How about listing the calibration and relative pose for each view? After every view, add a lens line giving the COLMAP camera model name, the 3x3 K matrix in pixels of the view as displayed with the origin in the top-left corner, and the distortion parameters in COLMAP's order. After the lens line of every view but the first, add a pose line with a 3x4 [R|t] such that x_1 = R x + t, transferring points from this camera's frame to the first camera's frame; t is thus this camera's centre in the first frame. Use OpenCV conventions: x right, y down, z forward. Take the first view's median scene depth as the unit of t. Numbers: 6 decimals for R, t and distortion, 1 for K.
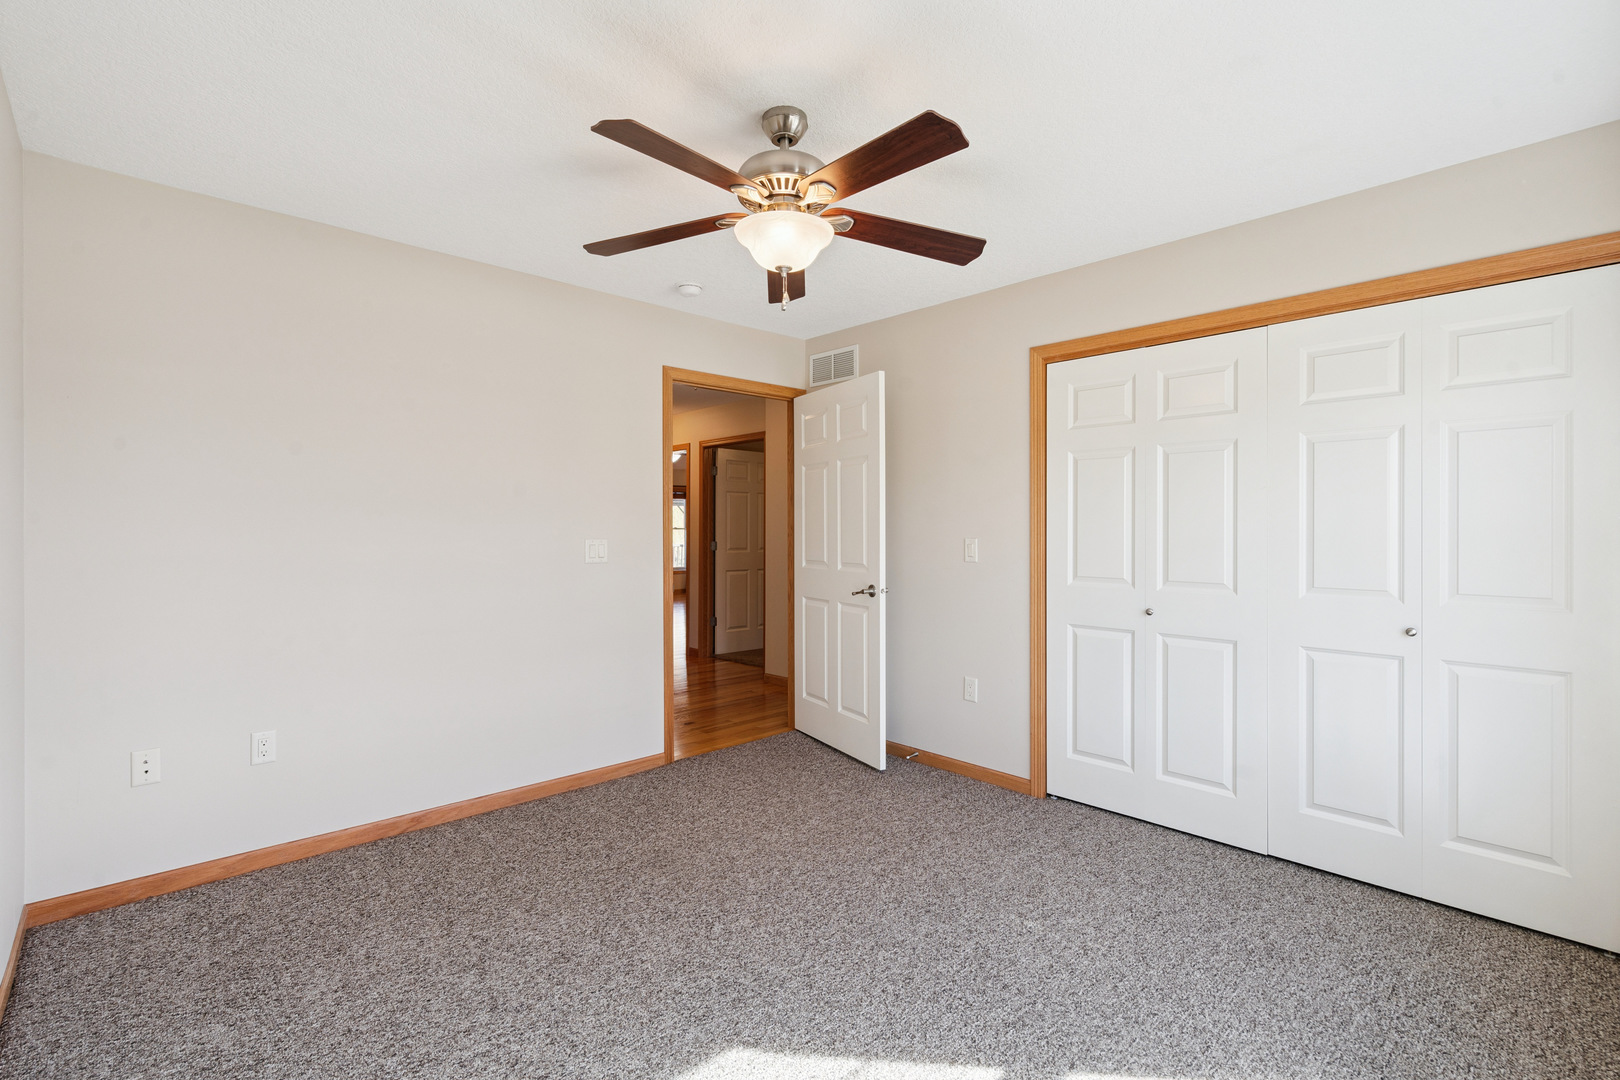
lens RADIAL K [[745.9, 0, 810.7], [0, 745.9, 537.5], [0, 0, 1]] dist [-0.000837, -0.000034]
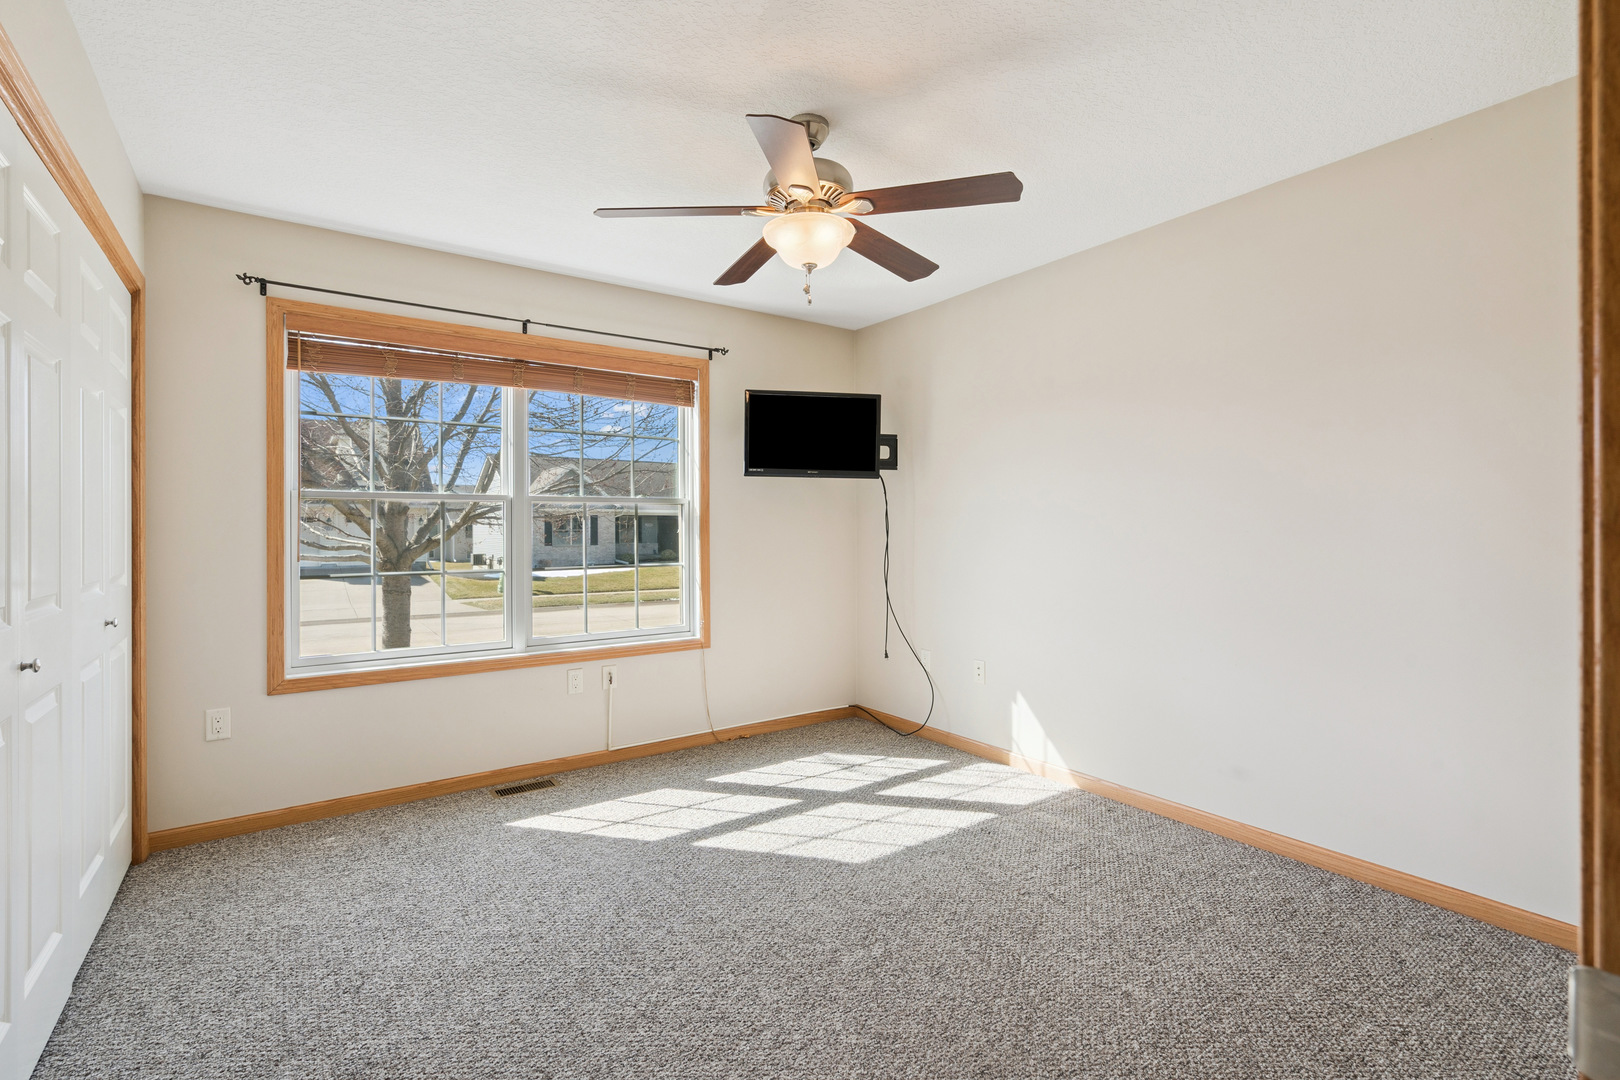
lens RADIAL K [[745.9, 0, 808.3], [0, 745.9, 532.5], [0, 0, 1]] dist [-0.000837, -0.000034]
pose [[-0.989653, 0.001455, 0.143474, -0.180524], [0.002546, 0.999969, 0.007424, 0.016185], [-0.143458, 0.007713, -0.989626, 1.992279]]
